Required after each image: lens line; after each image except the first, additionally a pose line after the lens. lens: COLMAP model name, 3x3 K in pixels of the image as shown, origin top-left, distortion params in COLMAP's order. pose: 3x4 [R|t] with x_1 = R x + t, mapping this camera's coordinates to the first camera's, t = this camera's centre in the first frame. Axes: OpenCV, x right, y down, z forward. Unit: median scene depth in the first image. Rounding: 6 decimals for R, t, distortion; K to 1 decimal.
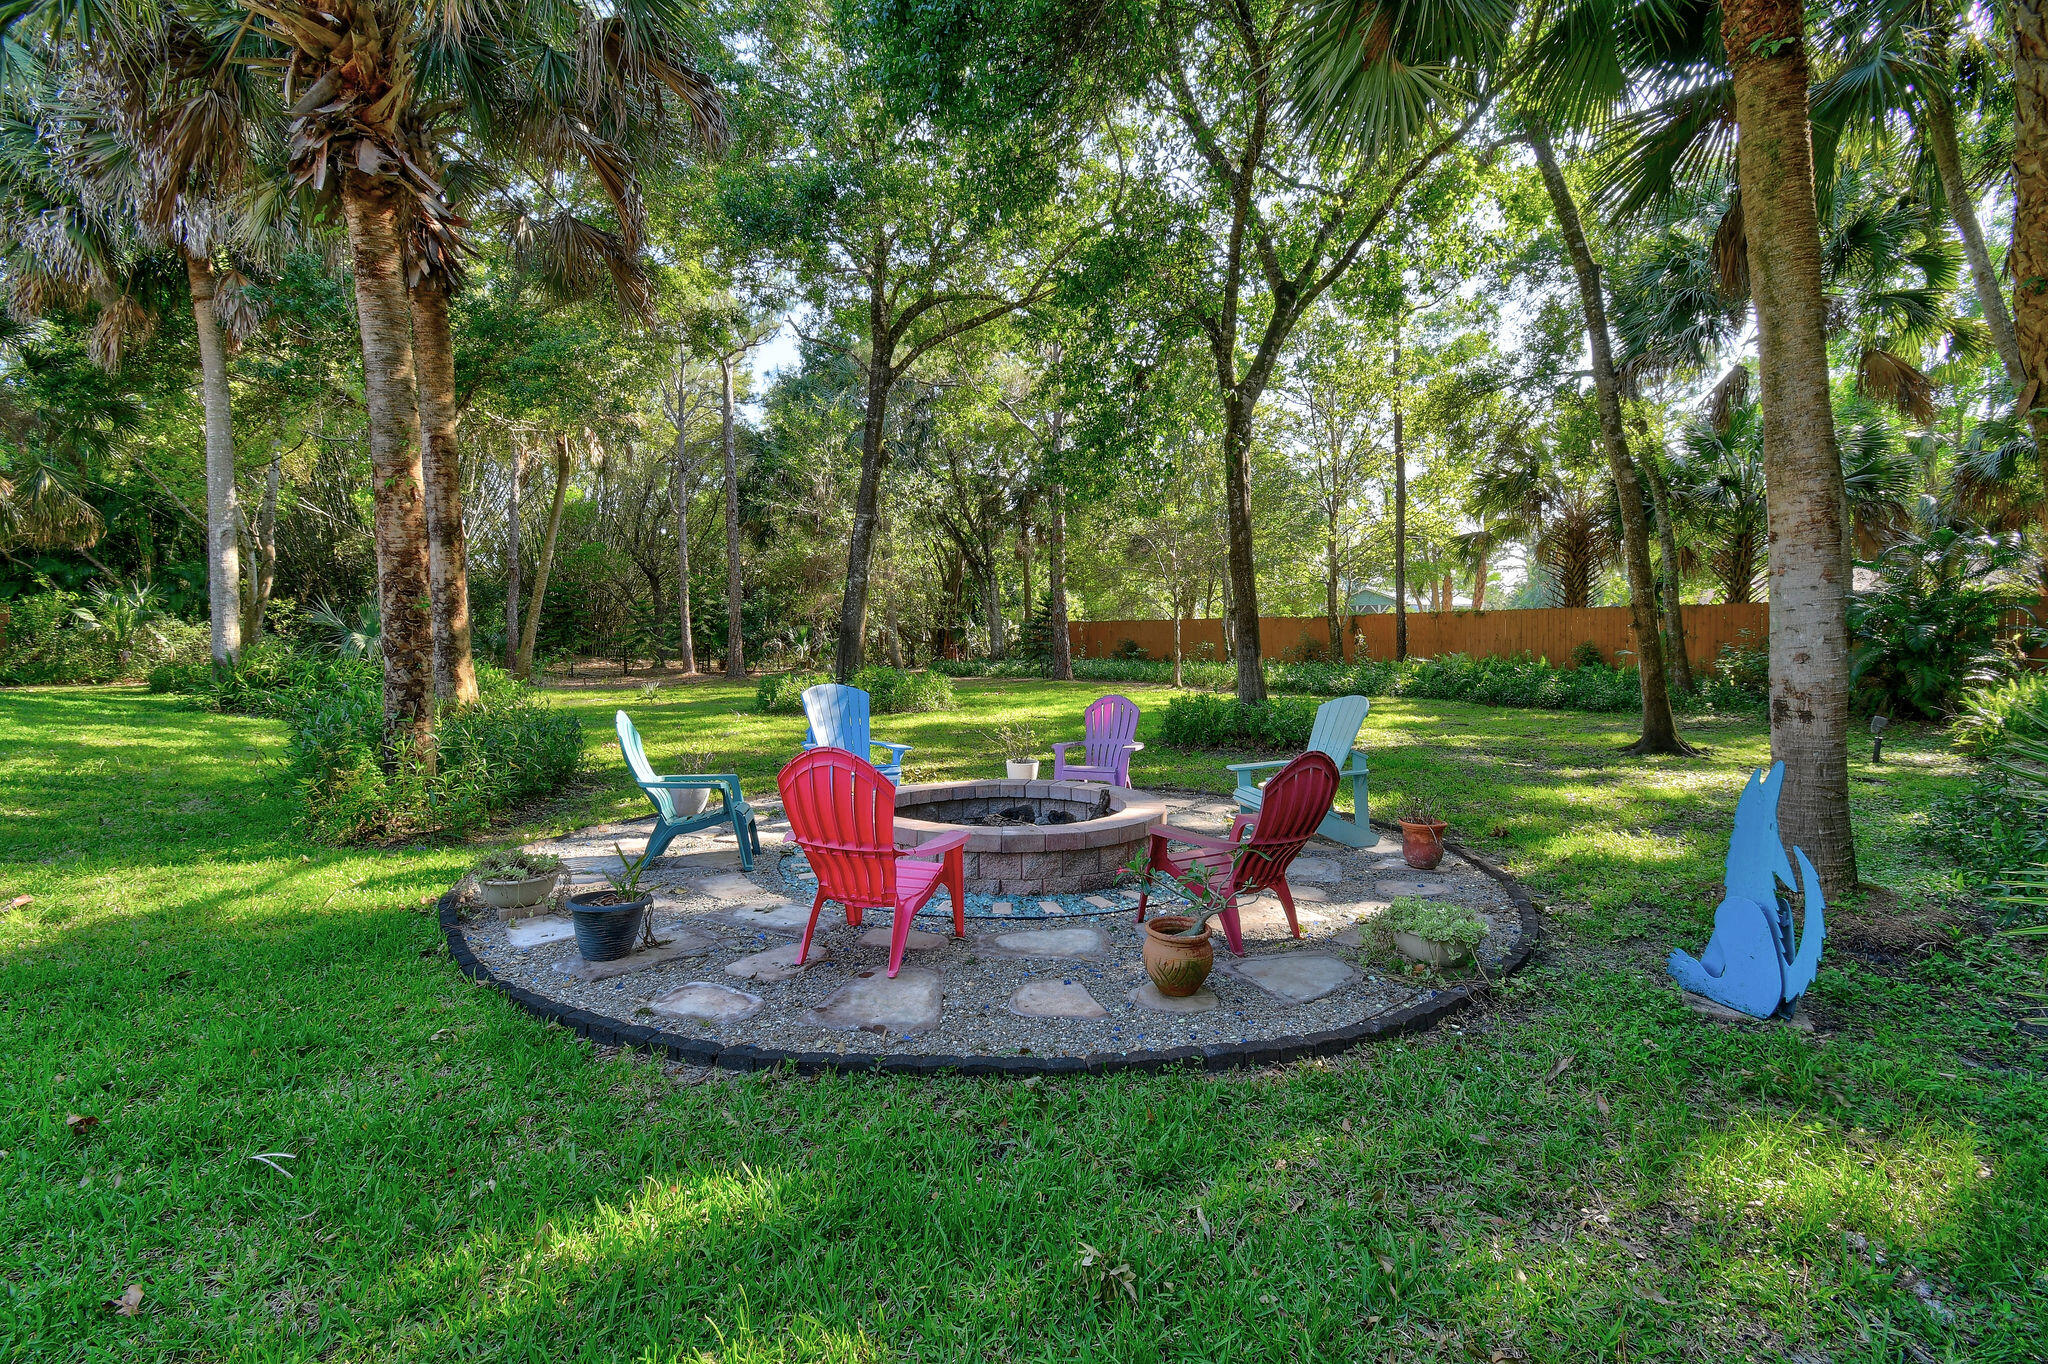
lens RADIAL K [[884.3, 0, 1044.4], [0, 884.3, 666.9], [0, 0, 1]] dist [0.013083, -0.003292]
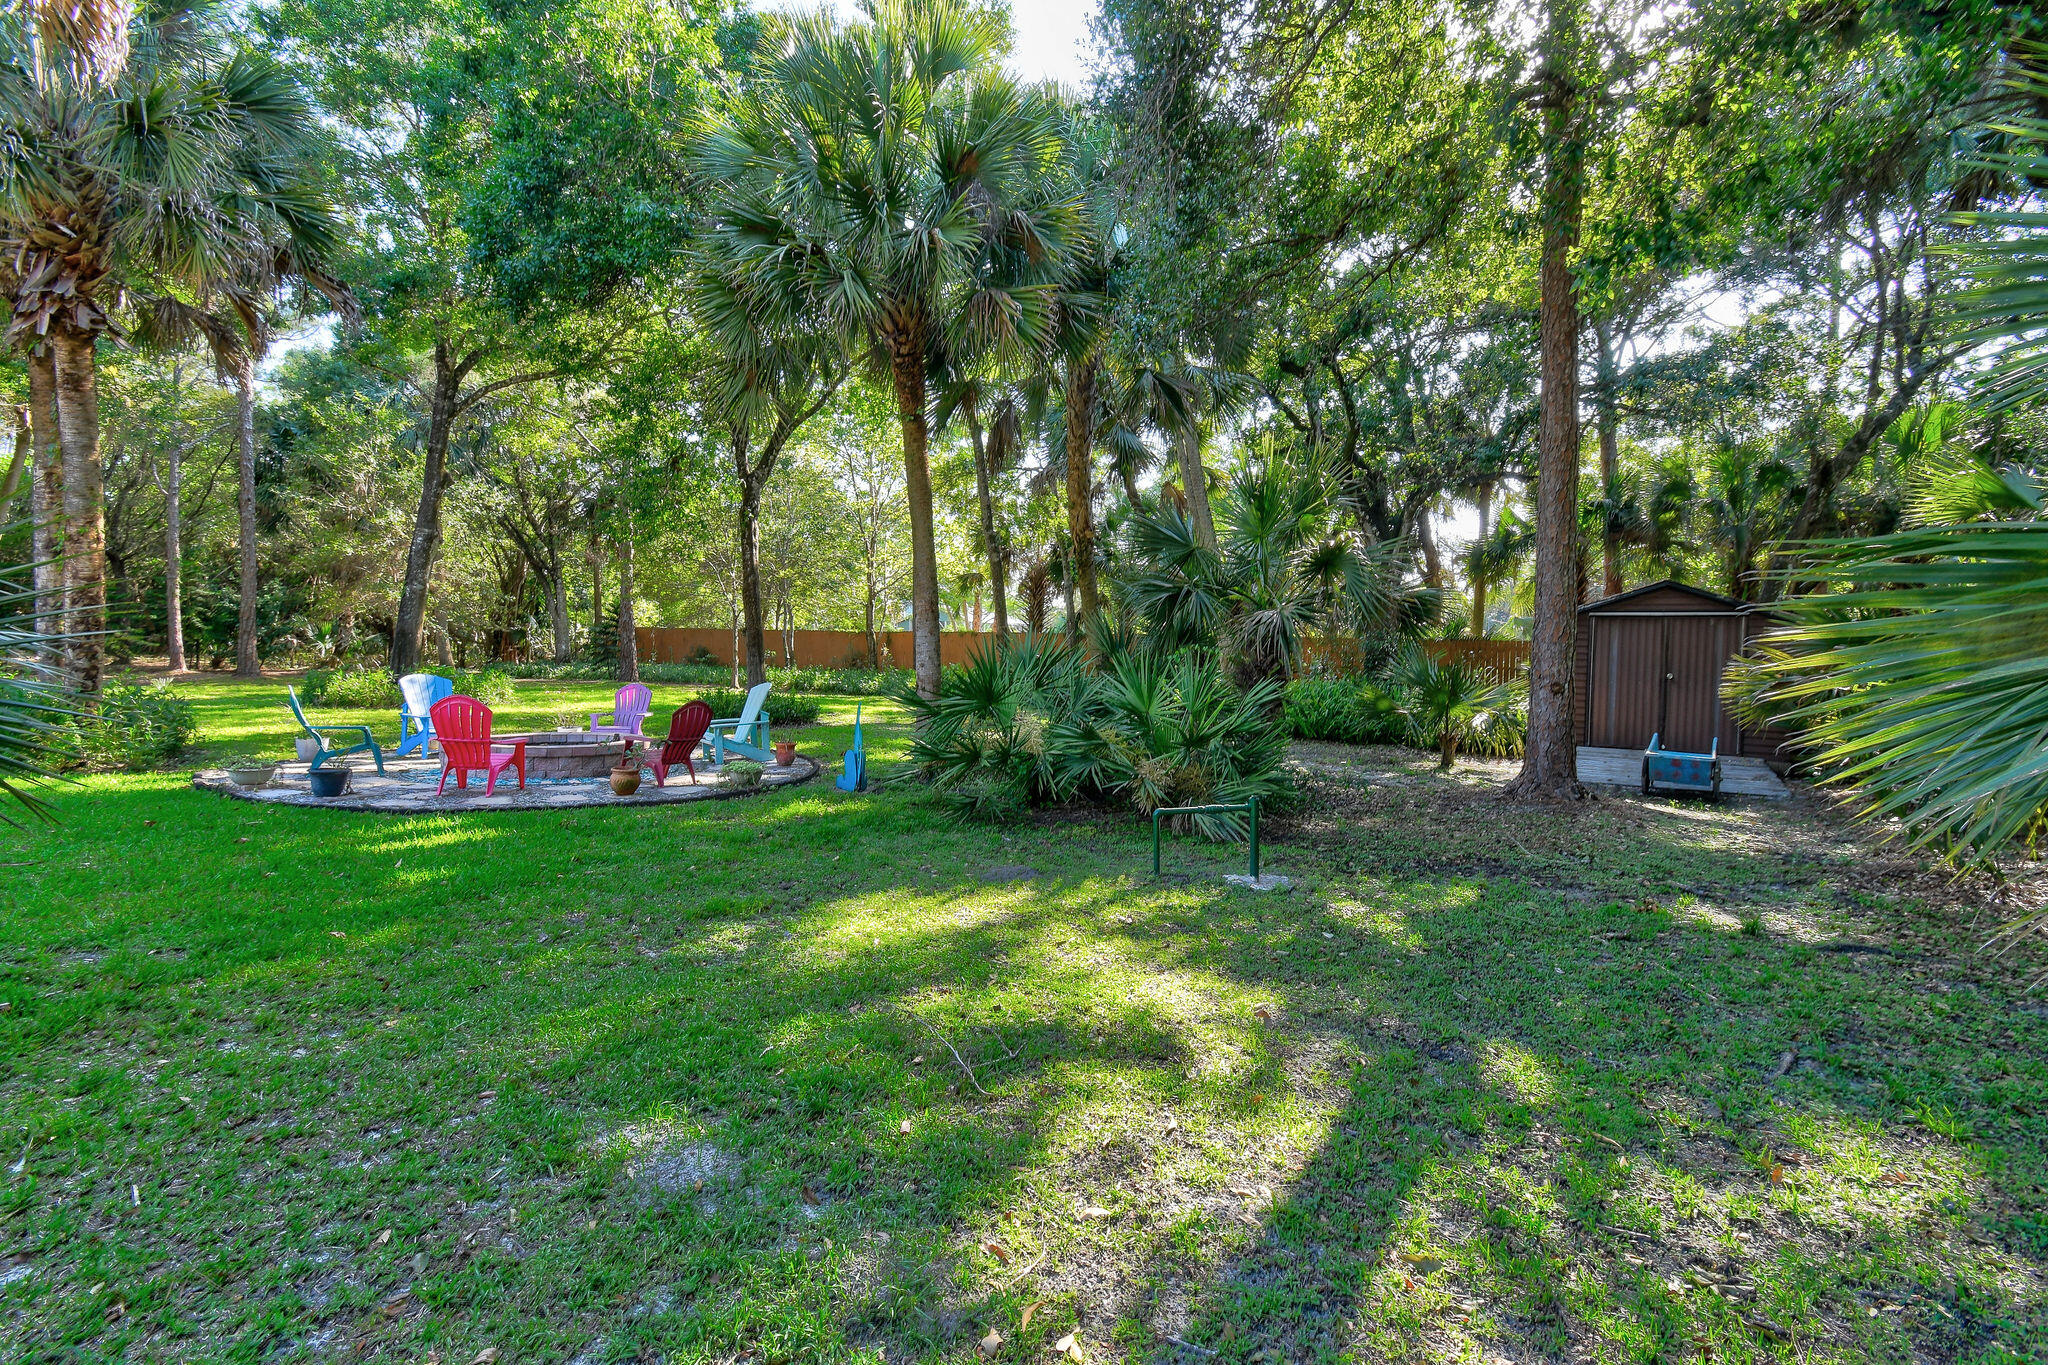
lens RADIAL K [[884.3, 0, 1029.6], [0, 884.3, 668.5], [0, 0, 1]] dist [0.013083, -0.003292]
pose [[0.909836, 0.016520, 0.414639, 0.031433], [-0.013451, 0.999856, -0.010321, 0.005692], [-0.414750, 0.003813, 0.909928, -0.381592]]
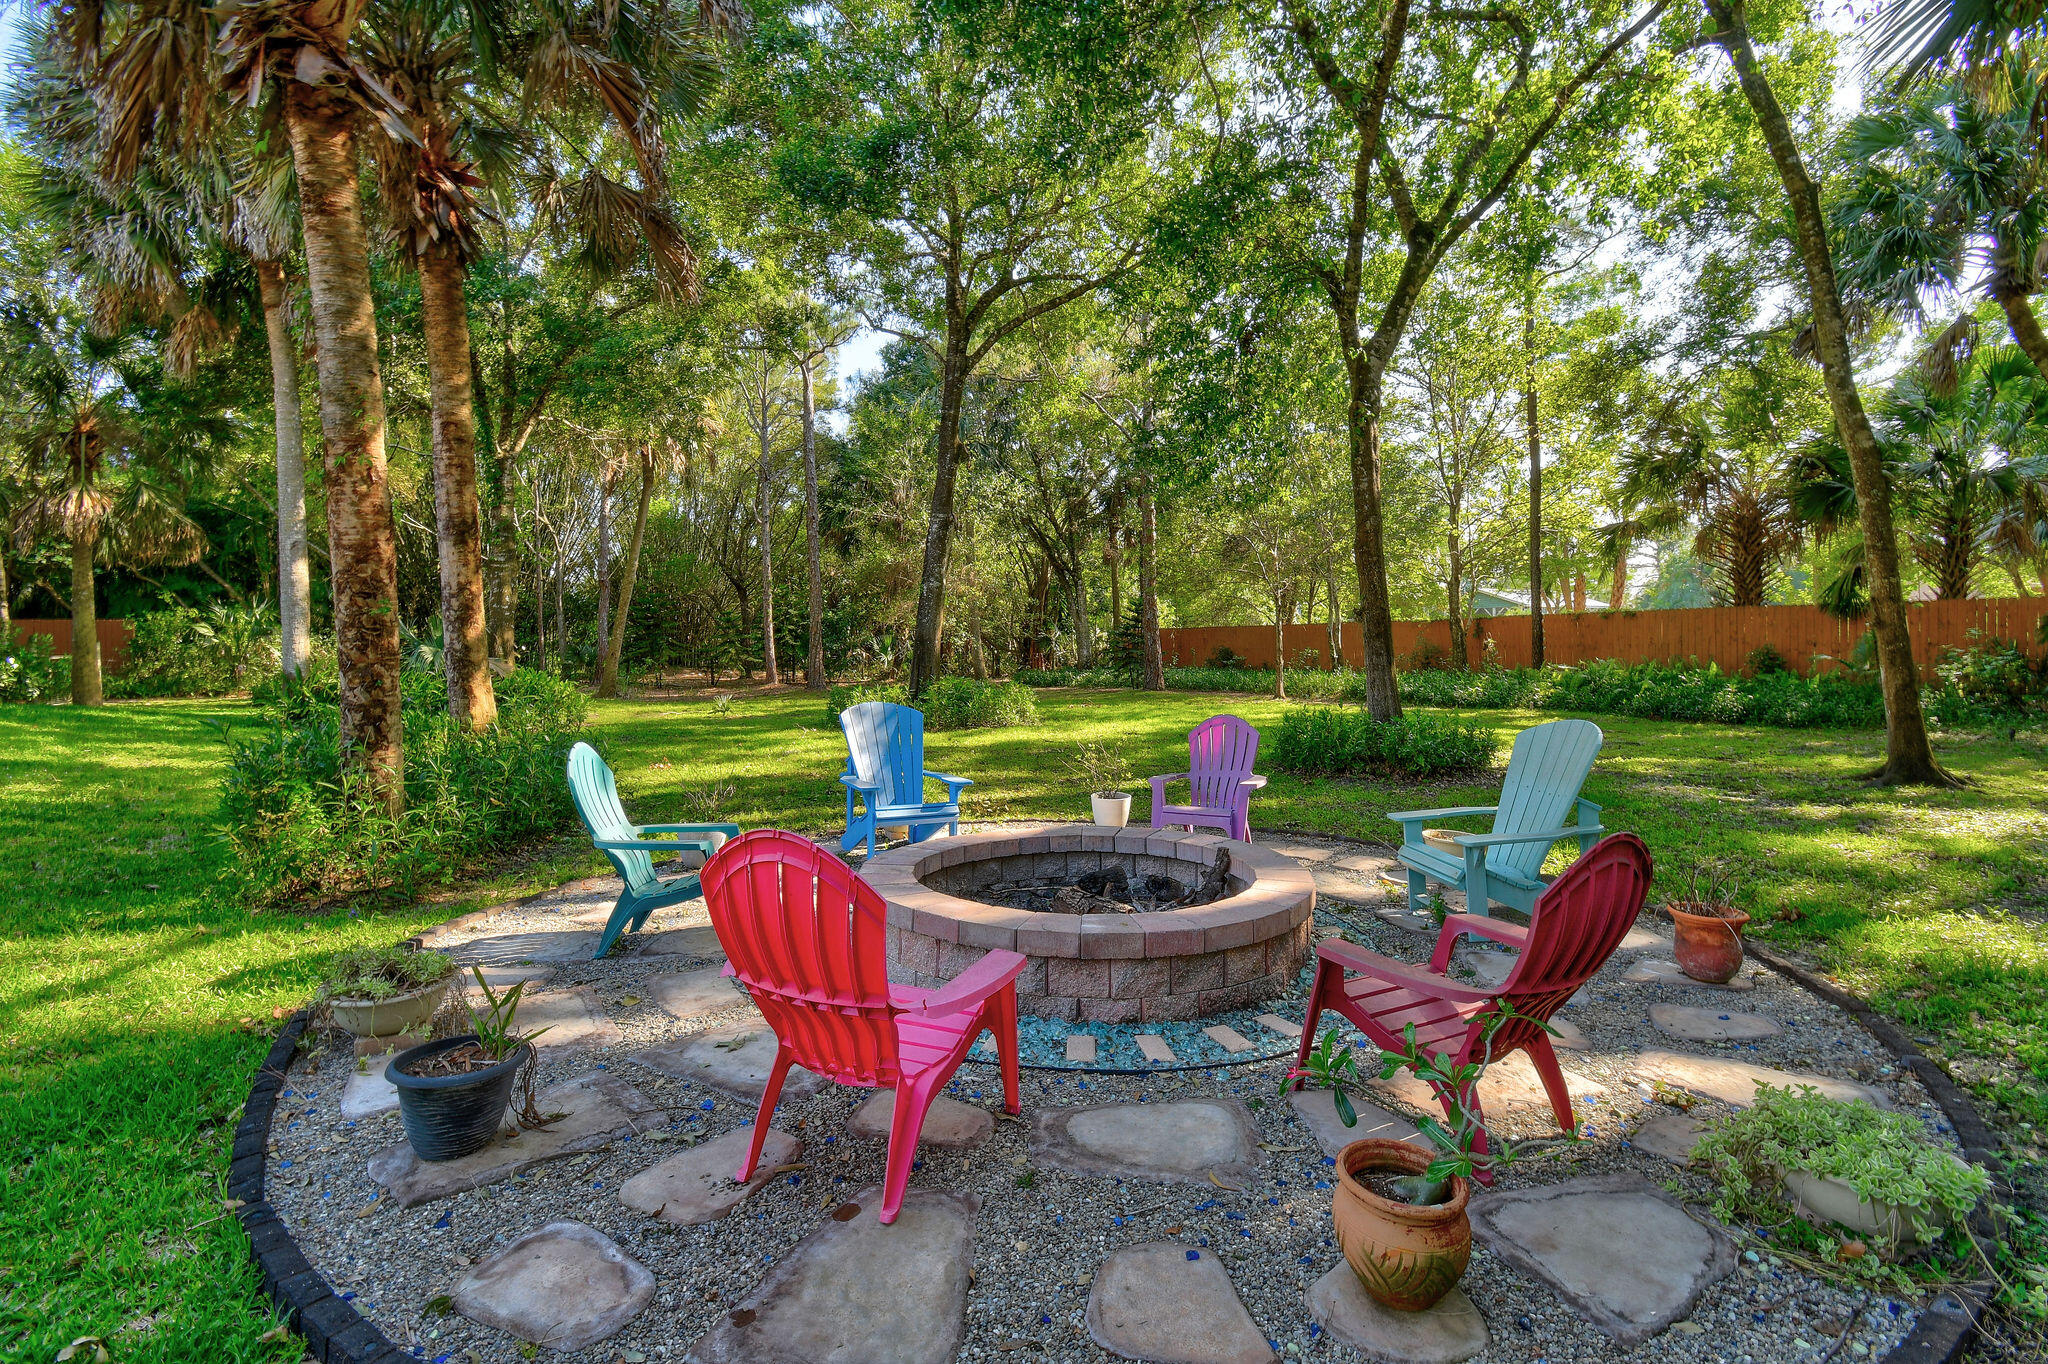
lens RADIAL K [[884.3, 0, 1036.9], [0, 884.3, 668.5], [0, 0, 1]] dist [0.013083, -0.003292]
pose [[0.994127, -0.004461, -0.108126, -0.002075], [0.003623, 0.999962, -0.007943, -0.002225], [0.108157, 0.007504, 0.994106, 0.096146]]
